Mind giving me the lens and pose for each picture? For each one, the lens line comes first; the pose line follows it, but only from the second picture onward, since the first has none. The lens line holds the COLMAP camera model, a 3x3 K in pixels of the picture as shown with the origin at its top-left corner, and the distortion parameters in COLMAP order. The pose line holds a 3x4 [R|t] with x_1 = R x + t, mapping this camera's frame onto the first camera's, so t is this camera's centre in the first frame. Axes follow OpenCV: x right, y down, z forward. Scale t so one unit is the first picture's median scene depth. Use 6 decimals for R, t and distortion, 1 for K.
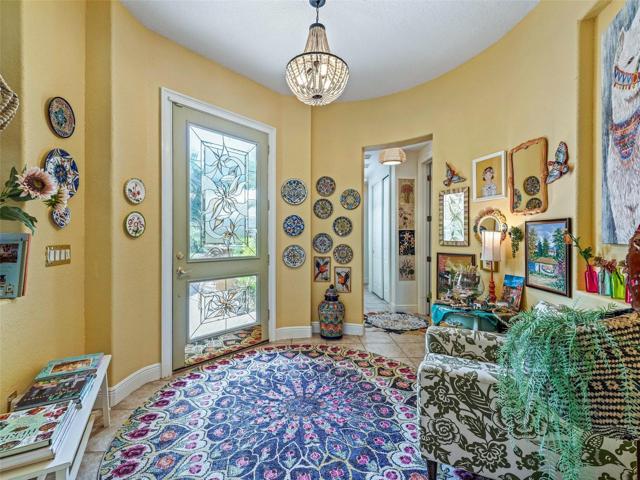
lens RADIAL K [[293.0, 0, 321.1], [0, 293.0, 237.1], [0, 0, 1]] dist [0.009527, -0.001140]
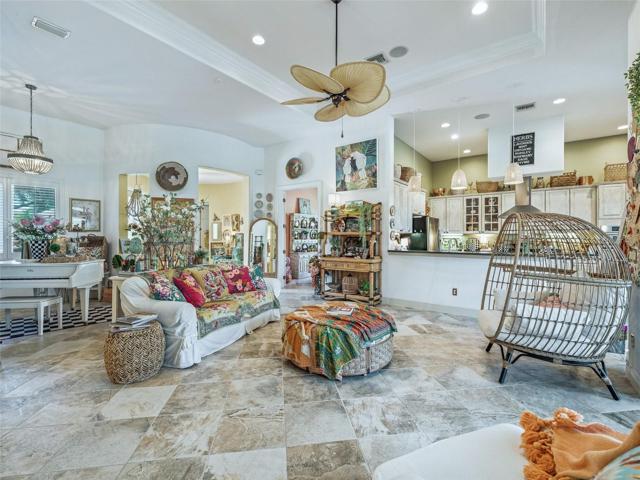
lens RADIAL K [[293.0, 0, 320.8], [0, 293.0, 237.6], [0, 0, 1]] dist [0.009527, -0.001140]
pose [[0.633886, -0.001795, 0.773424, -1.352396], [0.003417, 0.999994, -0.000480, 0.005513], [-0.773419, 0.002947, 0.633888, -1.980148]]
